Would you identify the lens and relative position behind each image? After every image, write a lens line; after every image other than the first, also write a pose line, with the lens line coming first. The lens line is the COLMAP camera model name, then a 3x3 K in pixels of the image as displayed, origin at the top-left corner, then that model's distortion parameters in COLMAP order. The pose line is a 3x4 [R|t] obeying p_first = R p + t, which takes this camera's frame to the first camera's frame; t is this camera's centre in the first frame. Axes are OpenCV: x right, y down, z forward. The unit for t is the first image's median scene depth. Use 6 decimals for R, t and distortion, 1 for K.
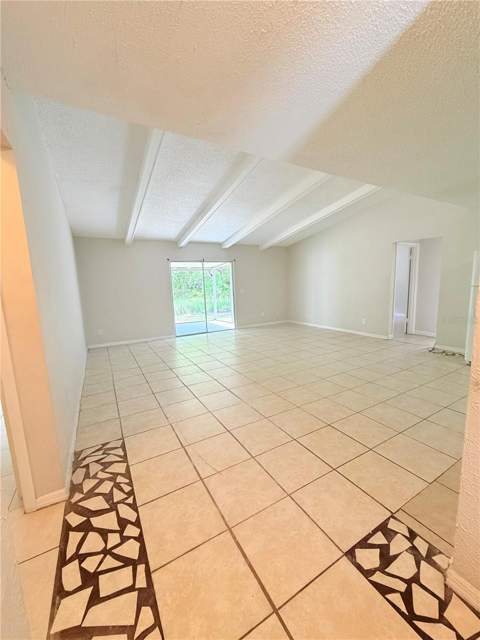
lens RADIAL K [[254.4, 0, 240.0], [0, 254.4, 320.0], [0, 0, 1]] dist [-0.001111, -0.000177]
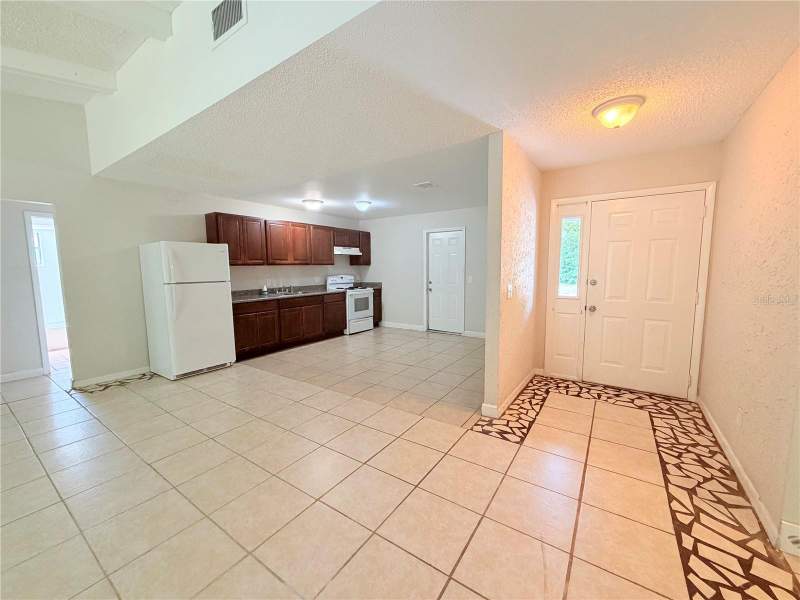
lens RADIAL K [[318.0, 0, 398.2], [0, 318.0, 302.2], [0, 0, 1]] dist [-0.001111, -0.000177]
pose [[-0.434803, -0.055197, 0.898832, -0.255051], [0.152731, 0.979140, 0.134011, -0.078878], [-0.887479, 0.195548, -0.417302, 0.620000]]
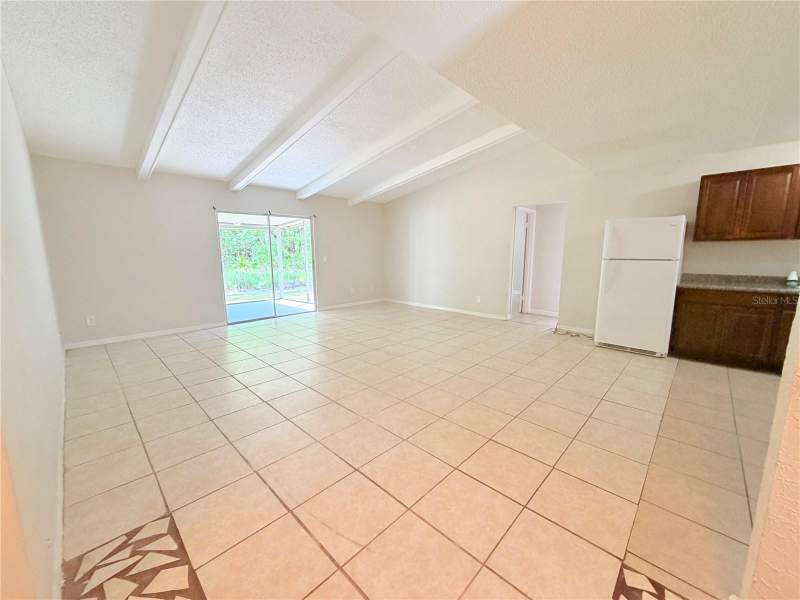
lens RADIAL K [[318.0, 0, 398.2], [0, 318.0, 302.2], [0, 0, 1]] dist [-0.001111, -0.000177]
pose [[0.958976, -0.010878, 0.283279, -0.085759], [0.007471, 0.999886, 0.013104, -0.000951], [-0.283390, -0.010450, 0.958948, 0.098043]]
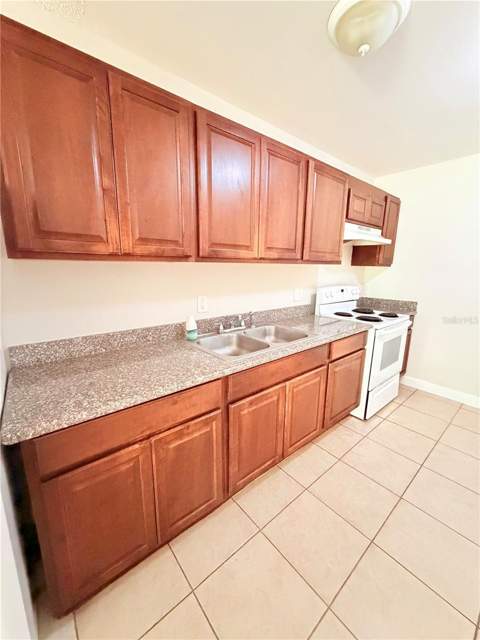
lens RADIAL K [[254.4, 0, 240.0], [0, 254.4, 320.0], [0, 0, 1]] dist [-0.001111, -0.000177]
pose [[-0.174386, -0.173724, 0.969231, 0.667542], [0.130471, 0.971558, 0.197616, -0.113401], [-0.975995, 0.160918, -0.146760, 0.541681]]
